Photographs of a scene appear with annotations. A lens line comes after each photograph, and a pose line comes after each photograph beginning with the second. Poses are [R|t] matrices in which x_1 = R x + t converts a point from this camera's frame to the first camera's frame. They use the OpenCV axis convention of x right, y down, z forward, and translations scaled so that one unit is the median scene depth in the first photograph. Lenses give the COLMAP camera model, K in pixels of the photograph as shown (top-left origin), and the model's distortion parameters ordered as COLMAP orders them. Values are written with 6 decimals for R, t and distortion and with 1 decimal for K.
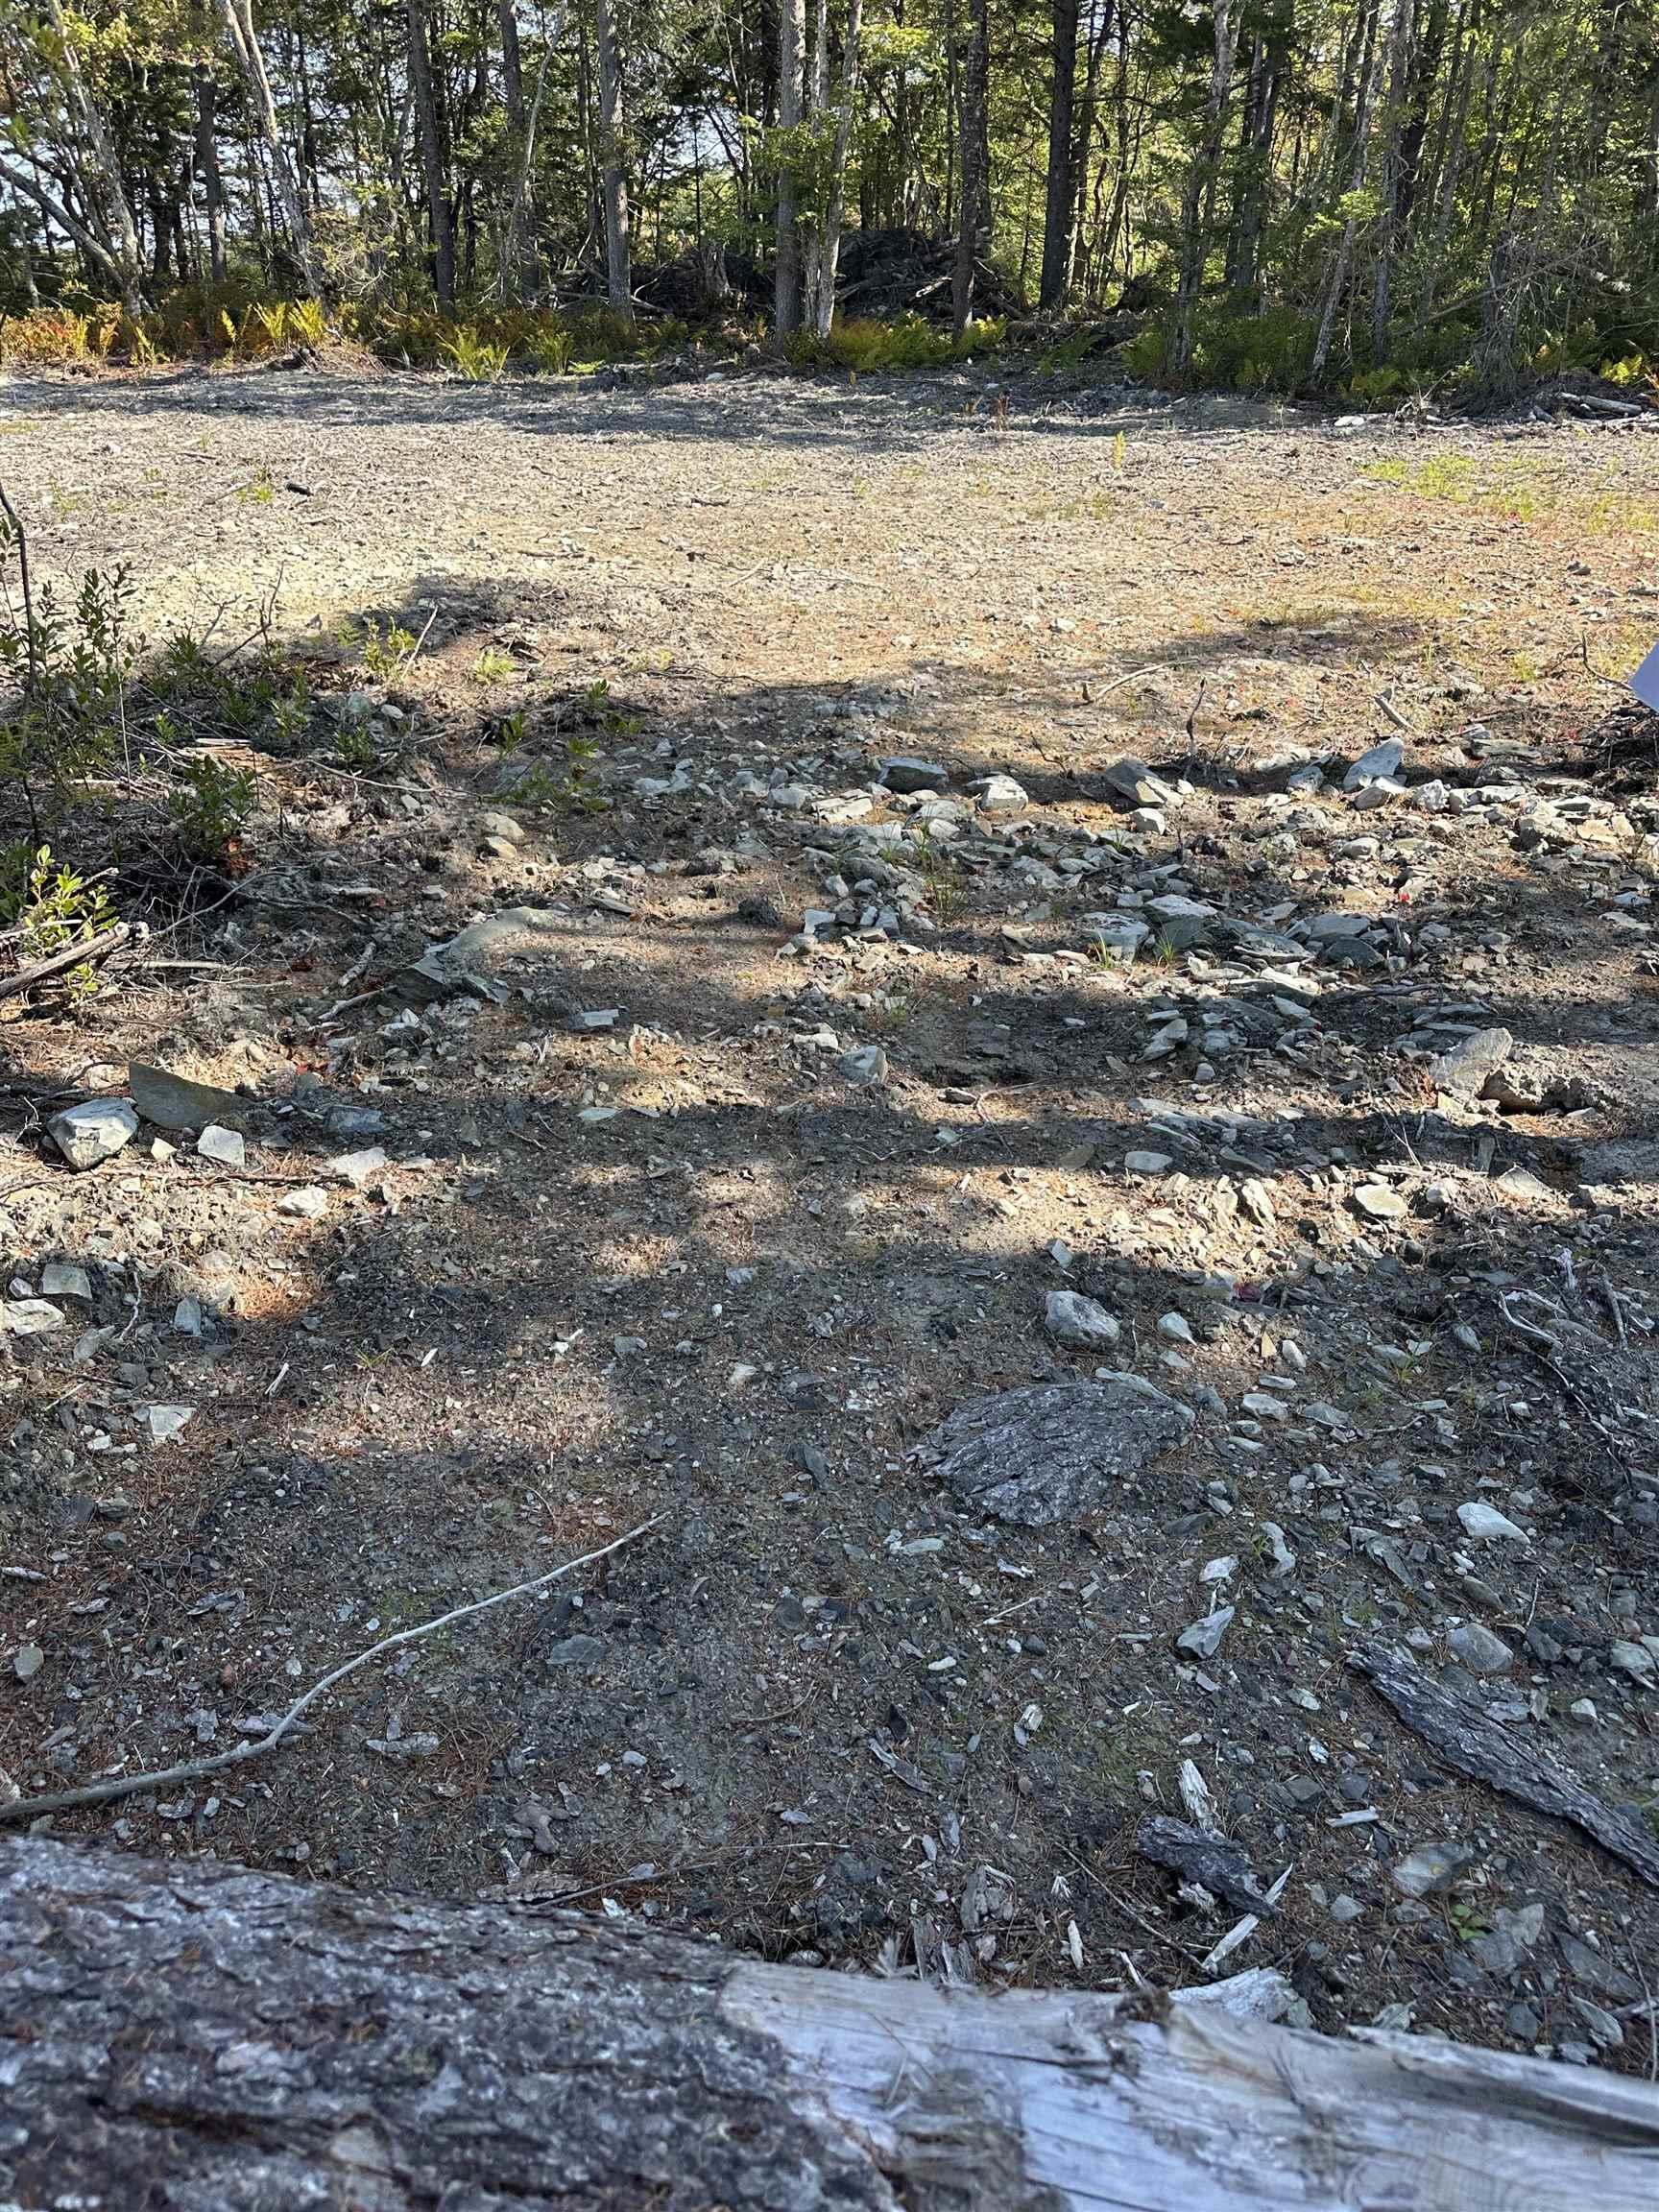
lens RADIAL K [[1538.4, 0, 837.2], [0, 1538.4, 1143.3], [0, 0, 1]] dist [-0.030535, -0.005237]
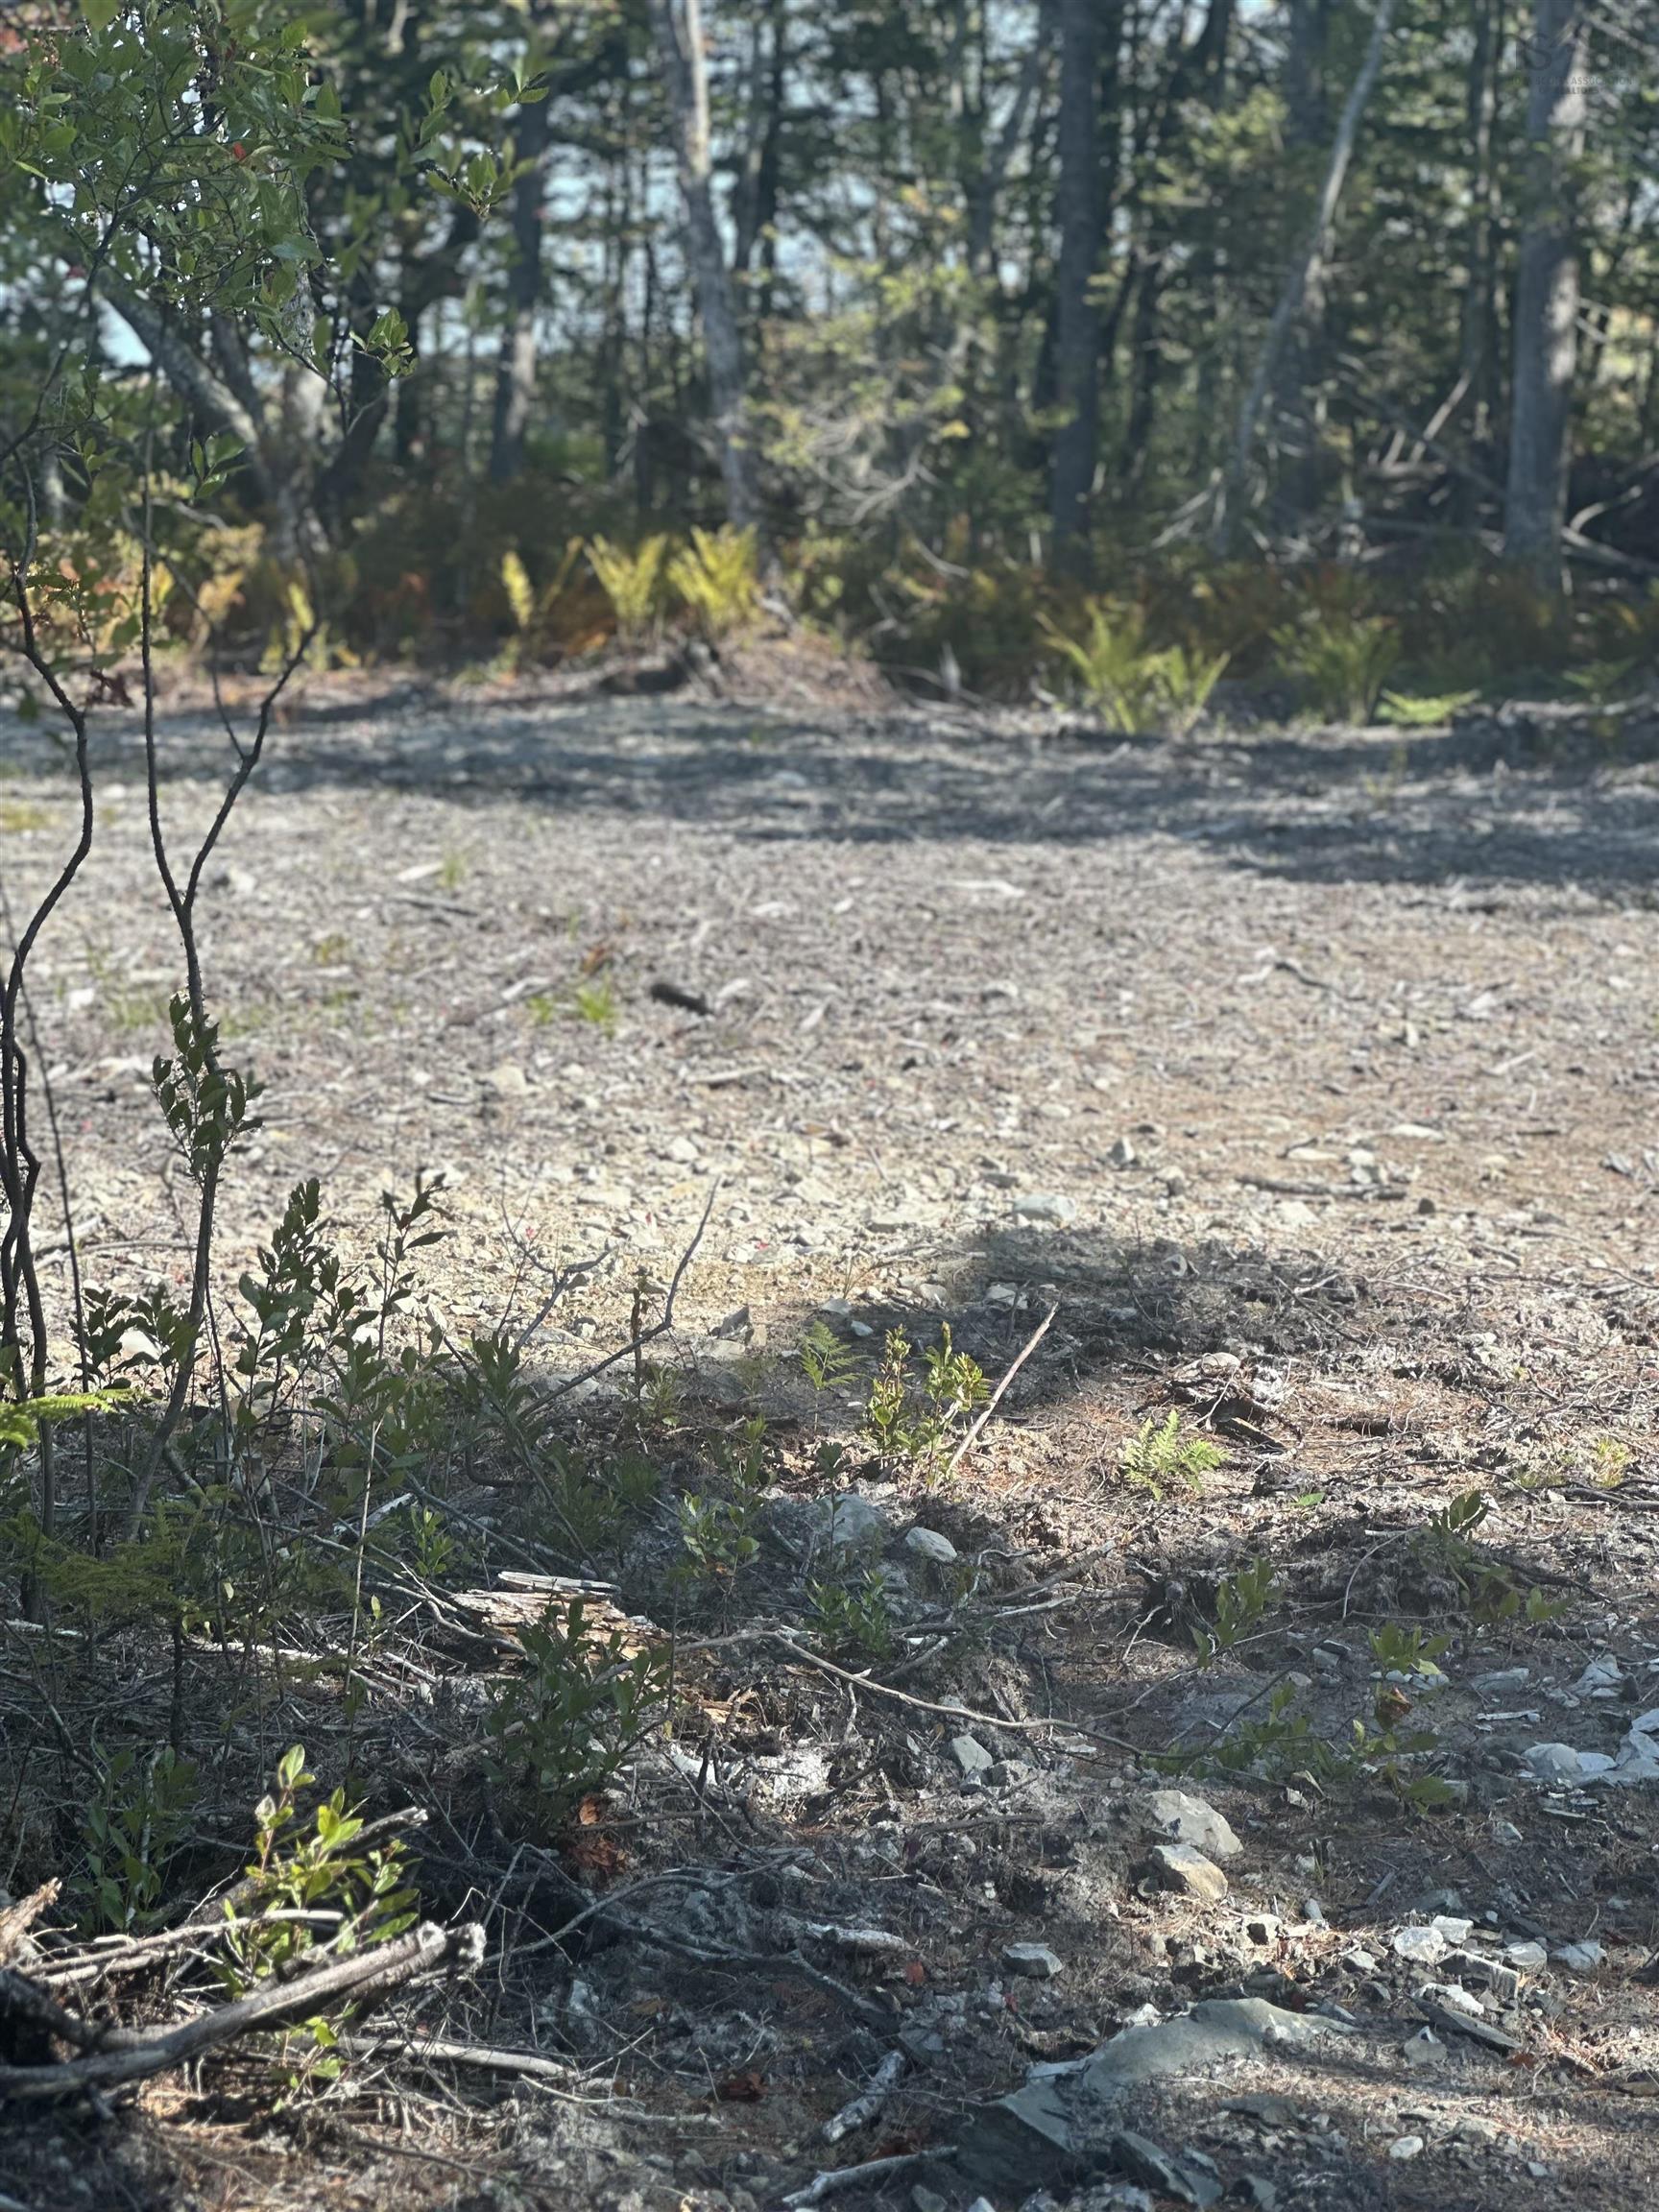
lens RADIAL K [[4978.1, 0, 829.5], [0, 4978.1, 1106.0], [0, 0, 1]] dist [-0.013162, 5.417499]
pose [[0.966862, 0.032865, -0.253176, 0.012851], [-0.124463, 0.926527, -0.355045, 0.069135], [0.222906, 0.374791, 0.899914, -0.200605]]
